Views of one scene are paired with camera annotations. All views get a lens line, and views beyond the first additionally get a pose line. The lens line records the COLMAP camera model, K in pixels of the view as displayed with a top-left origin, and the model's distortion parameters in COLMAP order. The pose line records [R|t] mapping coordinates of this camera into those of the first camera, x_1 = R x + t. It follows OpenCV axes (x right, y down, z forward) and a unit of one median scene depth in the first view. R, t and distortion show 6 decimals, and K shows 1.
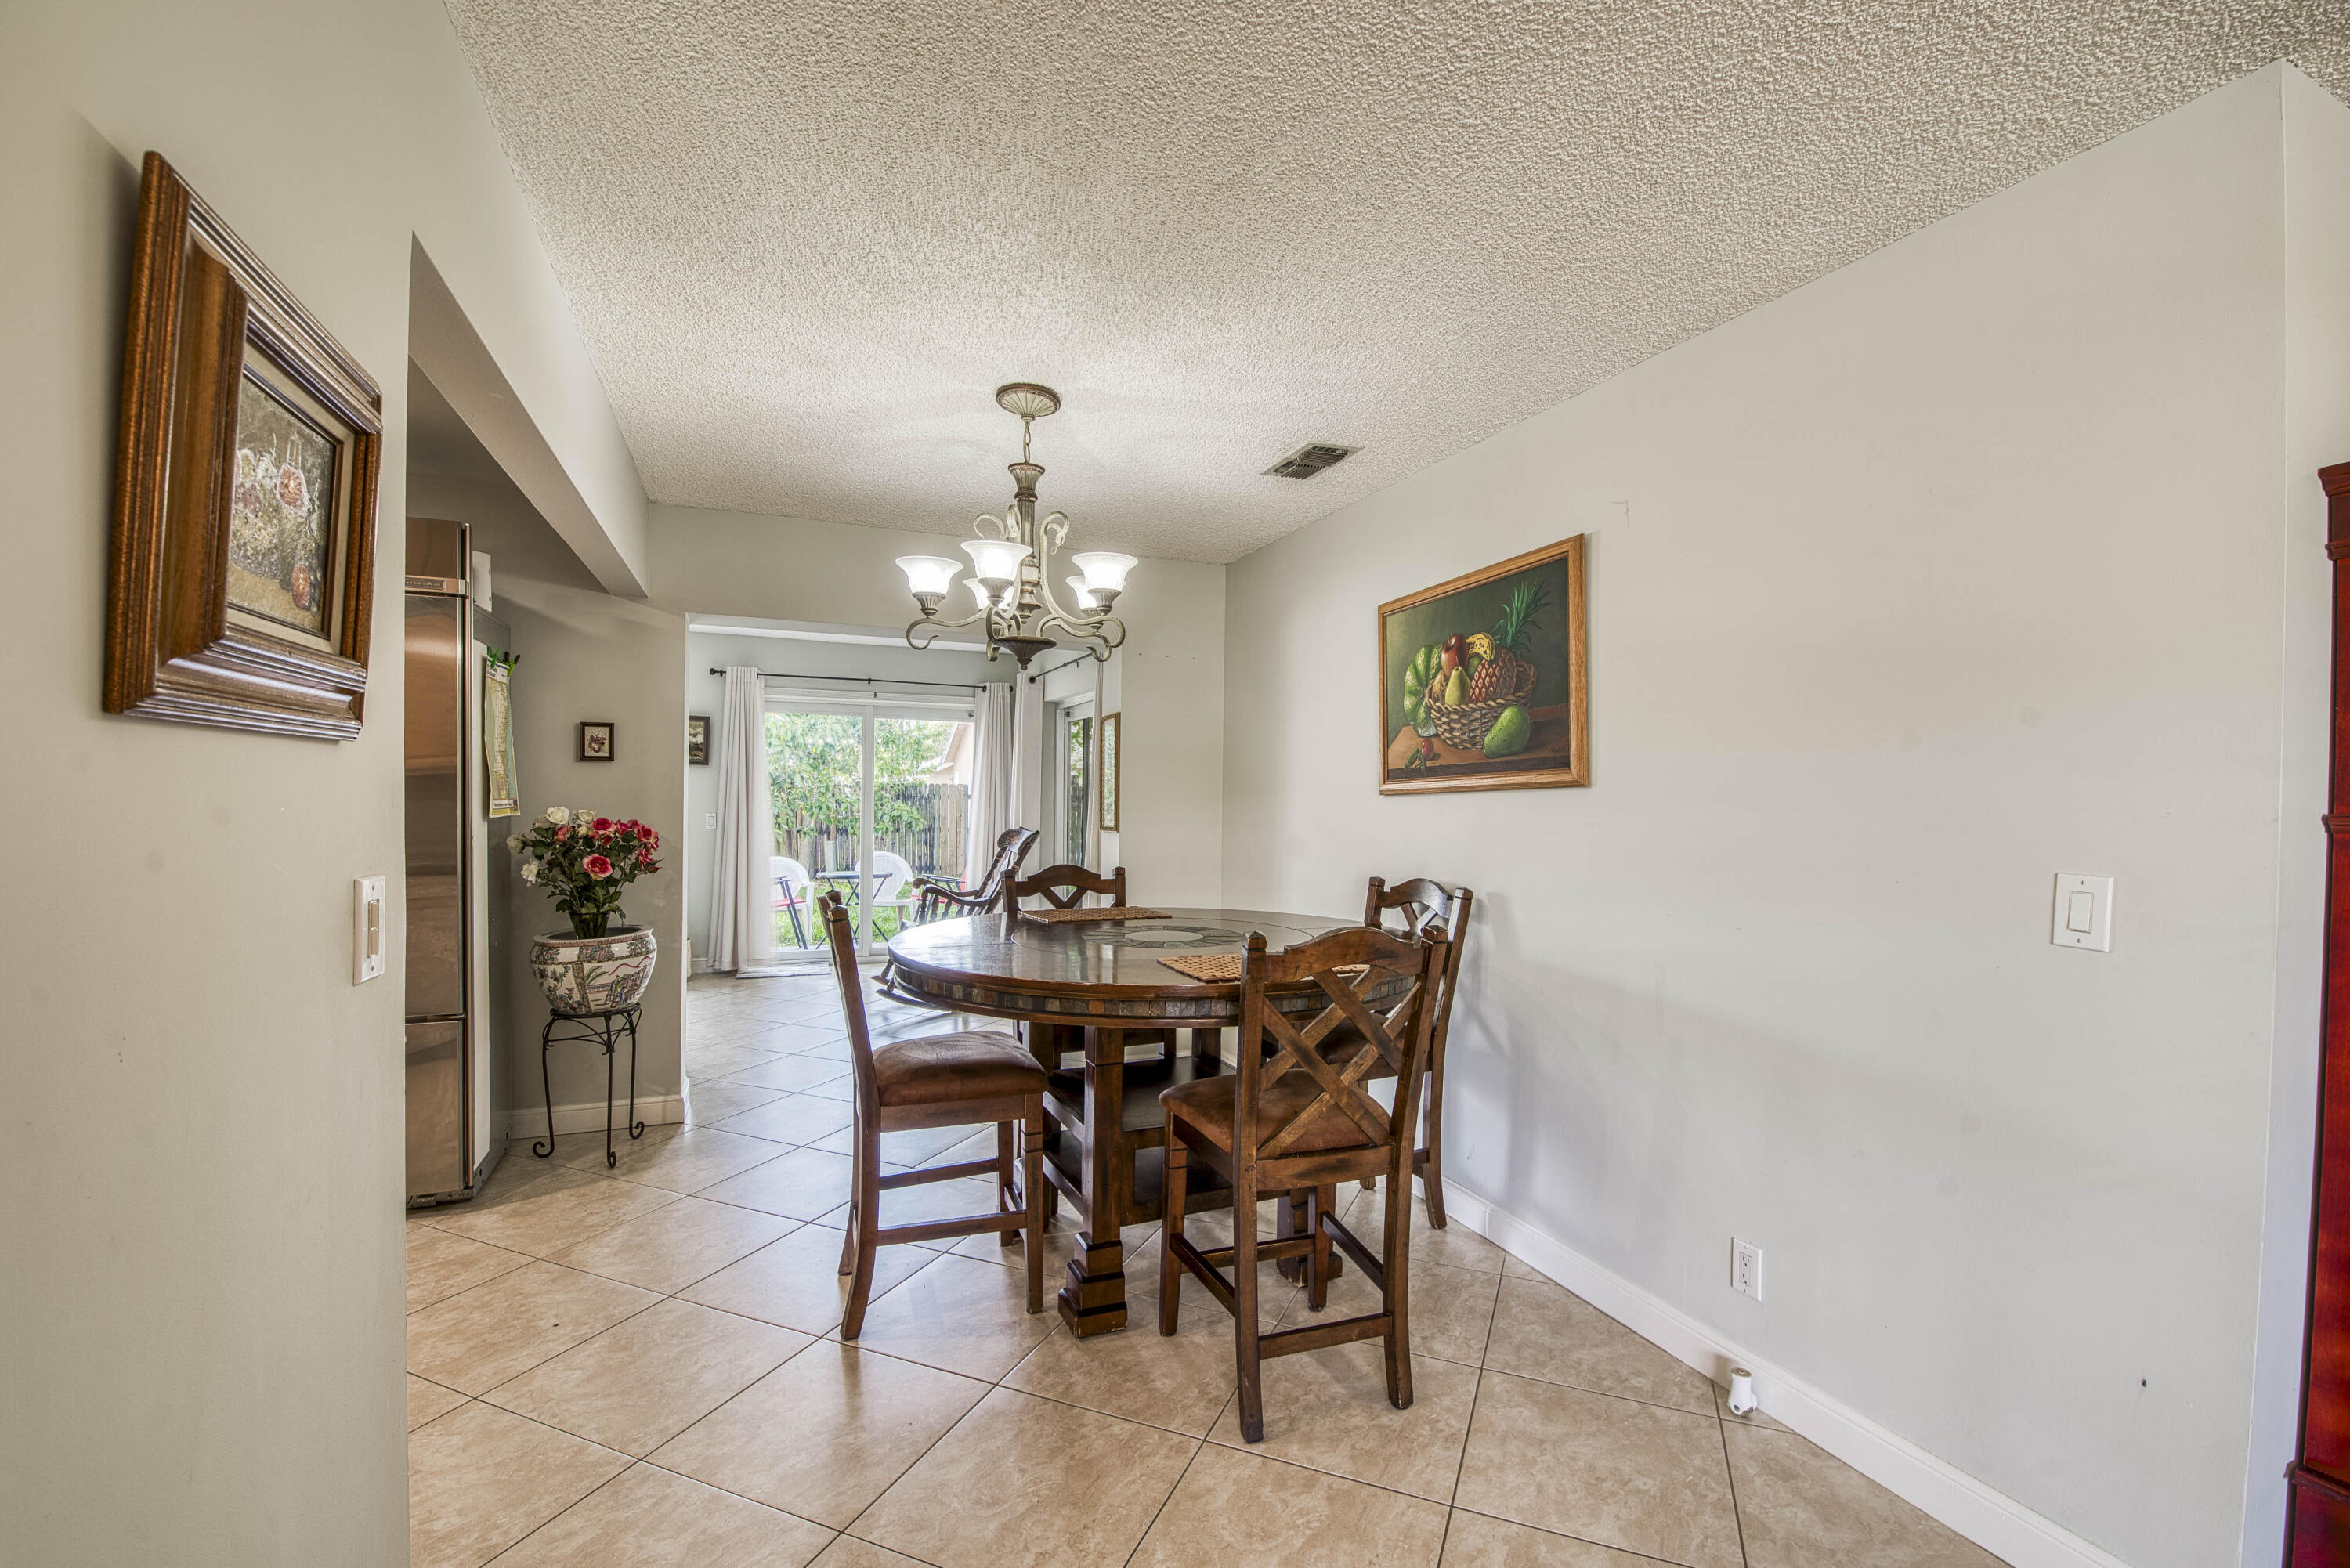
lens RADIAL K [[1009.0, 0, 1201.4], [0, 1009.0, 808.5], [0, 0, 1]] dist [-0.003200, -0.009961]
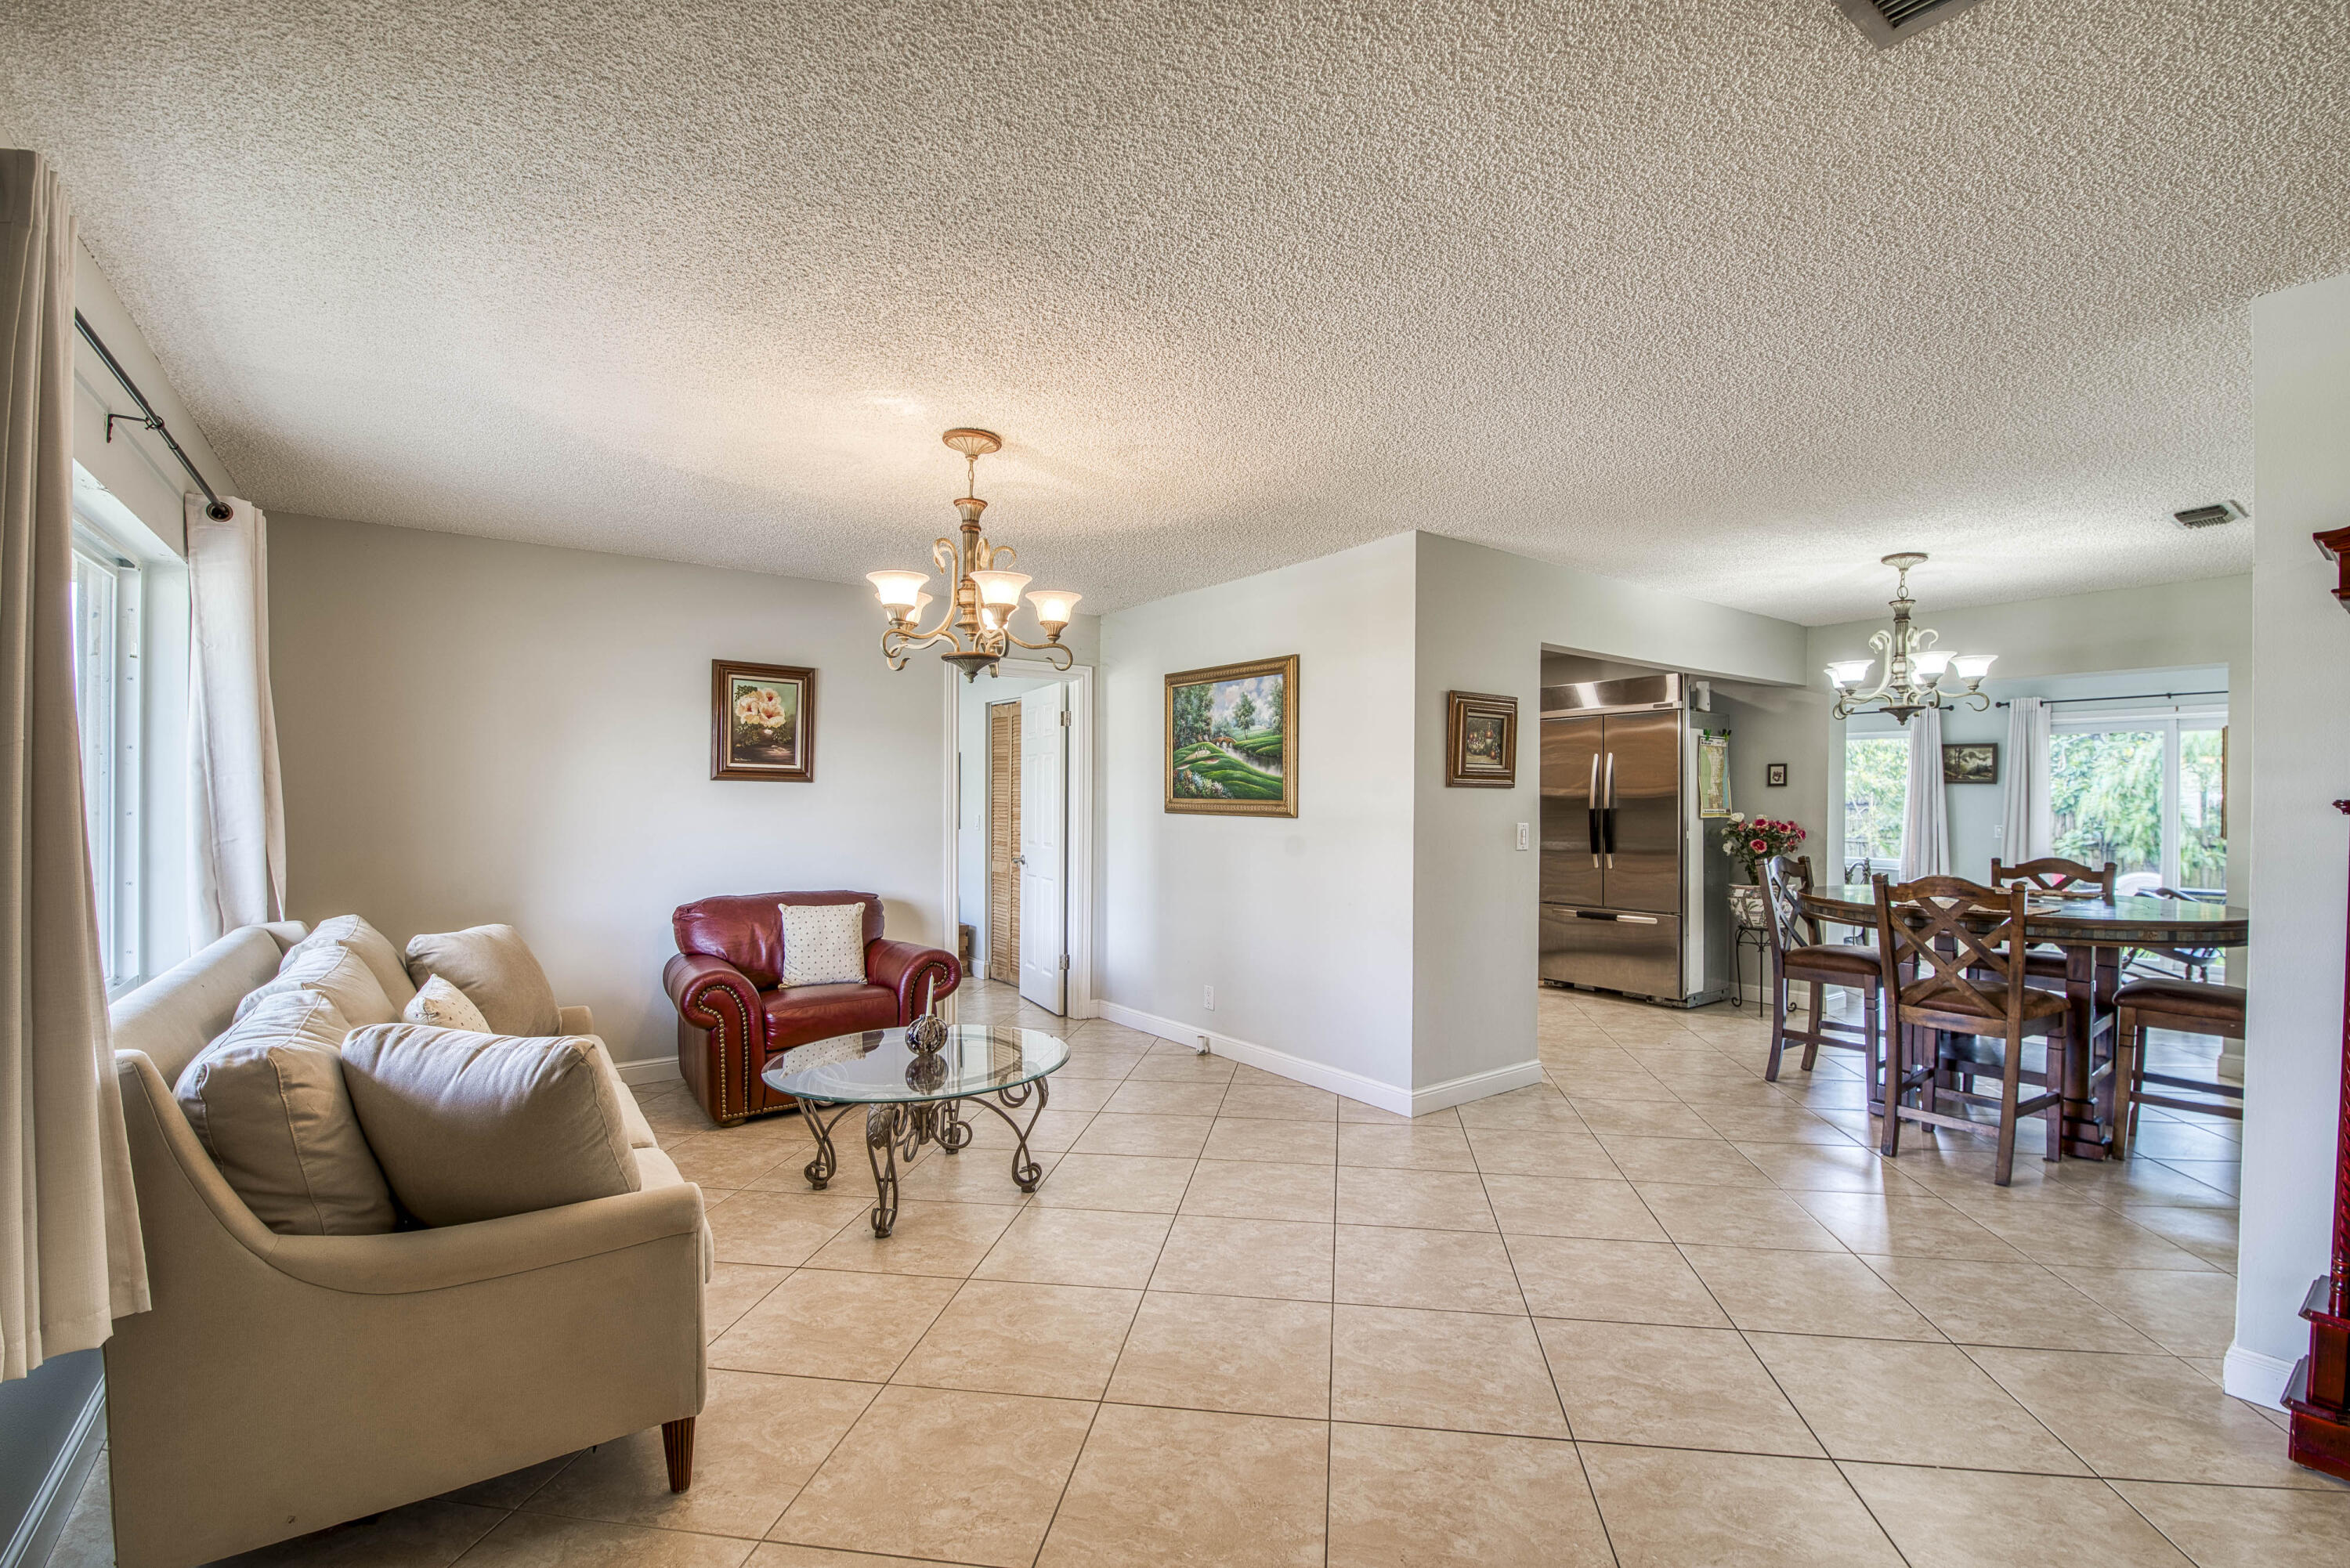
lens RADIAL K [[1009.0, 0, 1201.4], [0, 1009.0, 808.5], [0, 0, 1]] dist [-0.003200, -0.009961]
pose [[0.235560, -0.005542, -0.971844, 0.968416], [-0.015643, 0.999833, -0.009493, 0.025207], [0.971734, 0.017439, 0.235434, -0.405221]]
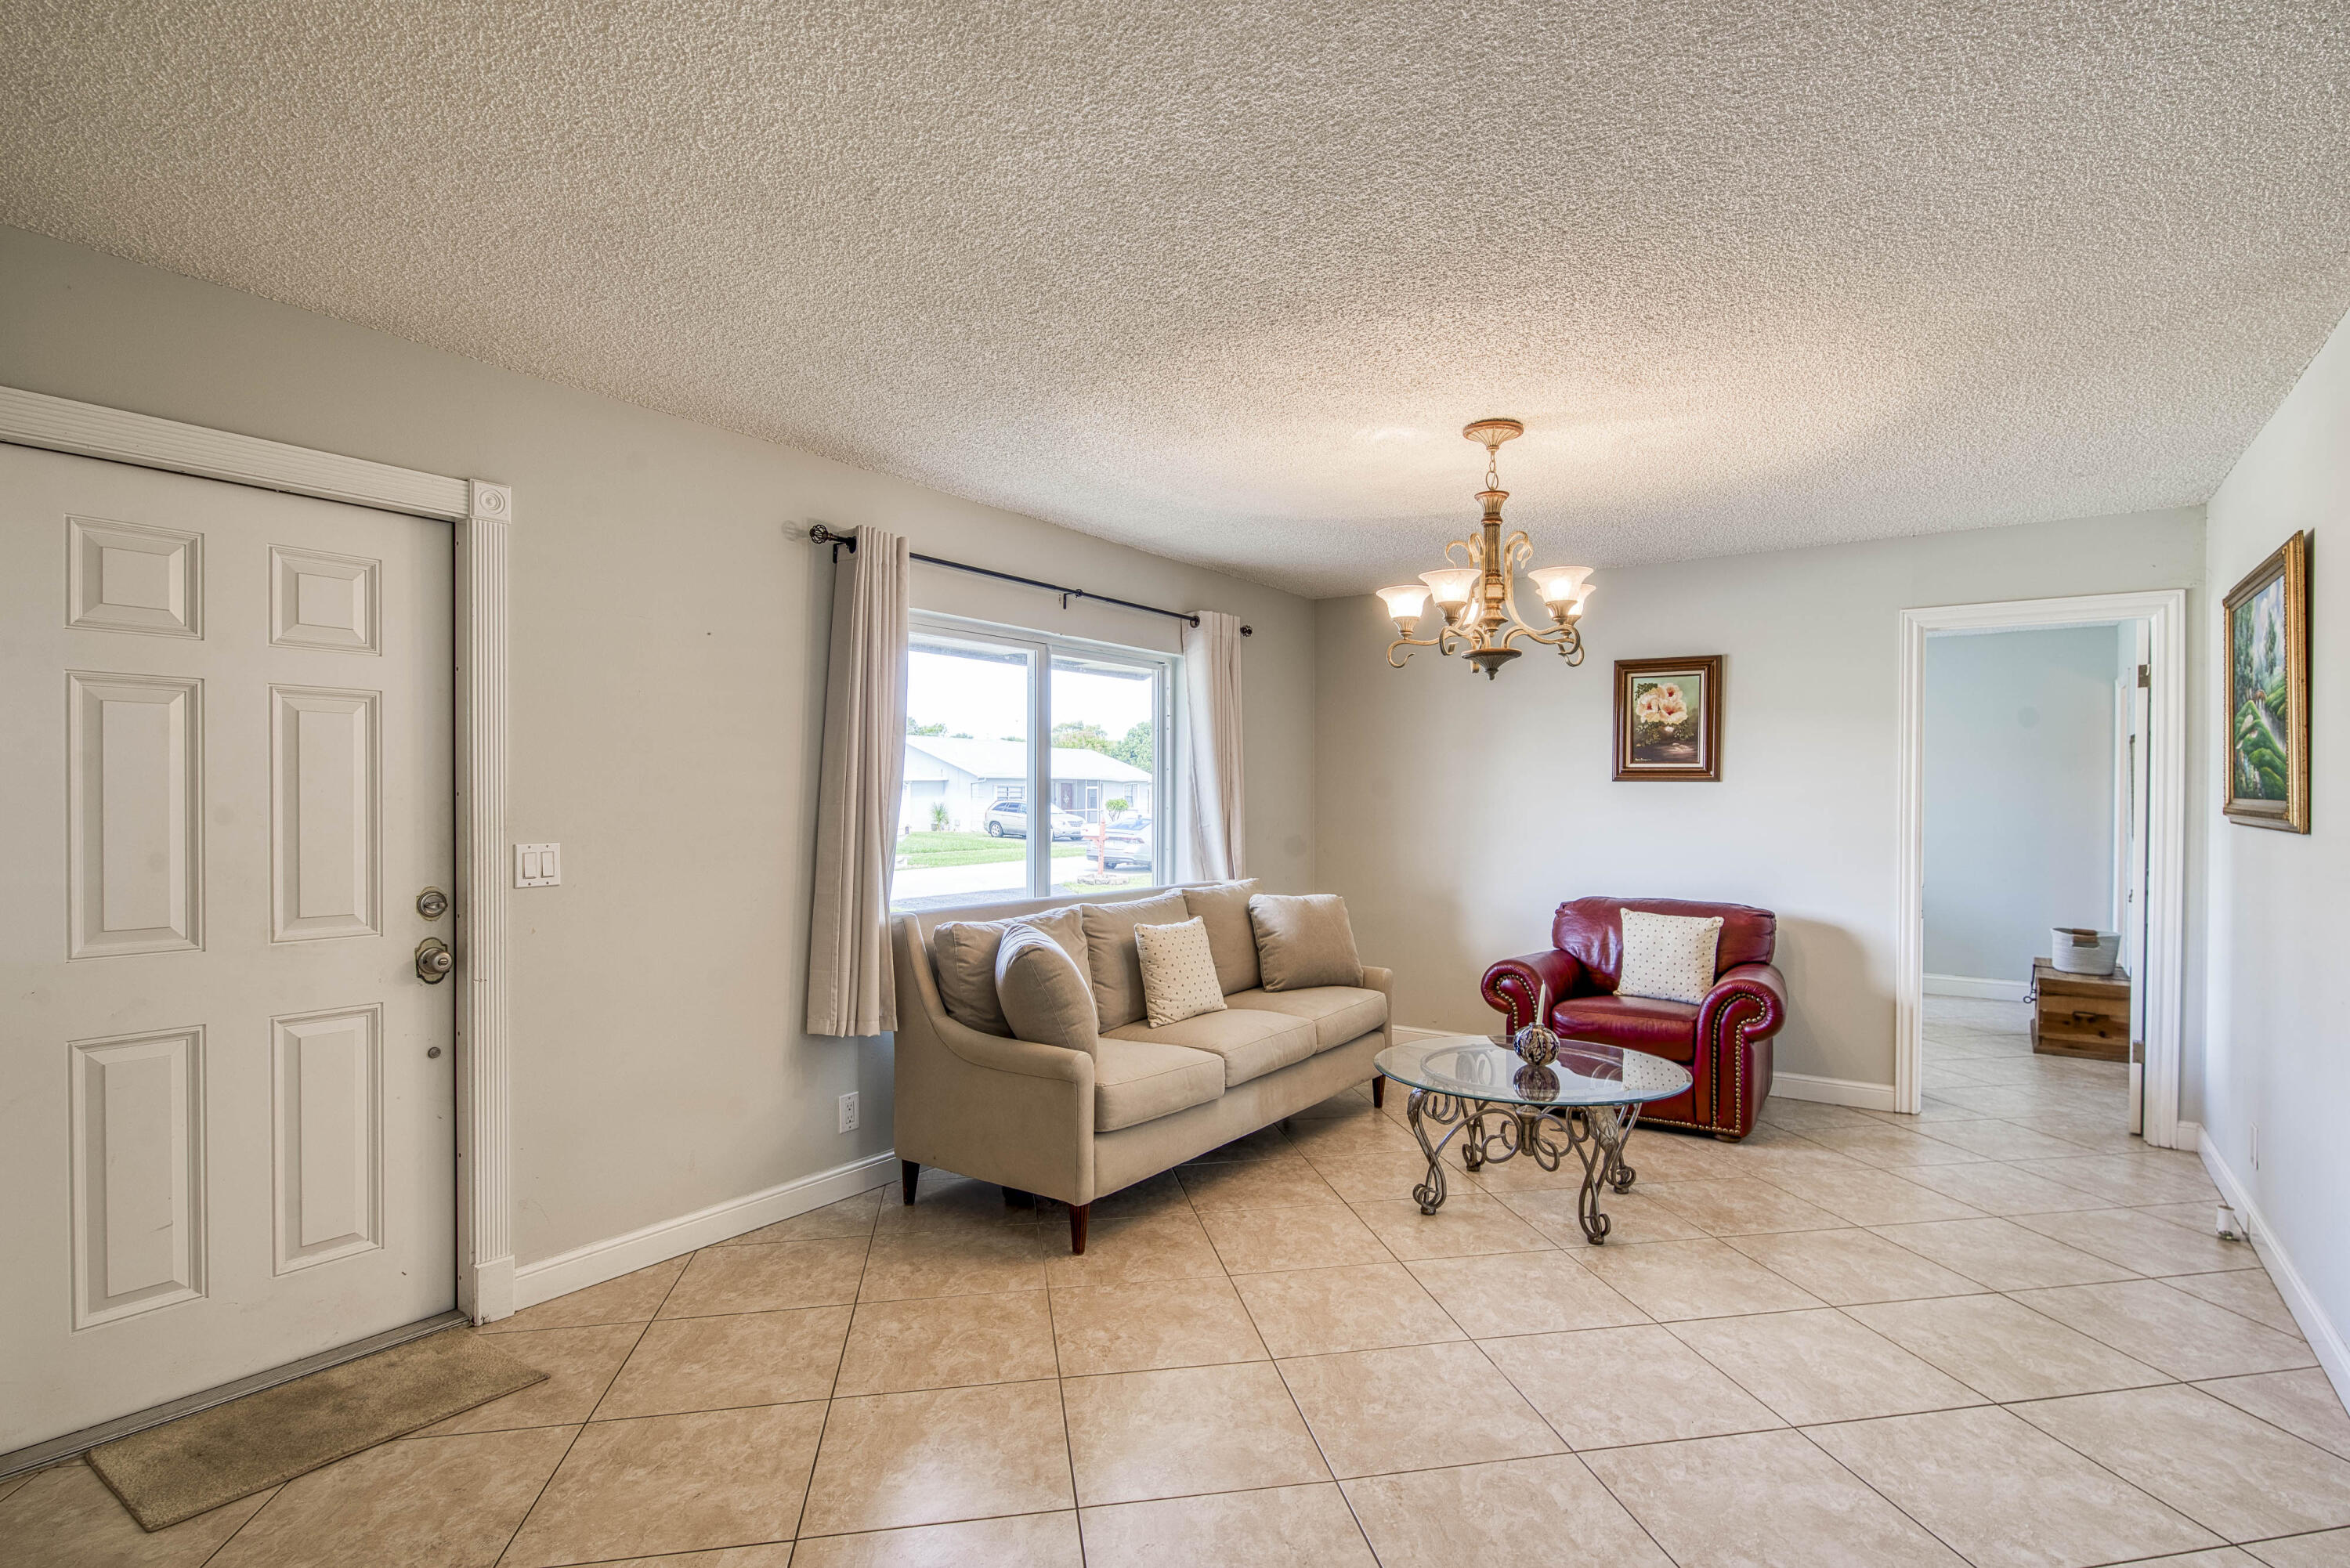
lens RADIAL K [[1159.6, 0, 1191.6], [0, 1159.6, 800.2], [0, 0, 1]] dist [0.000435, -0.000150]
pose [[-0.844606, -0.016349, -0.535139, 0.794314], [-0.023633, 0.999698, 0.006758, 0.011405], [0.534867, 0.018354, -0.844737, 0.365298]]
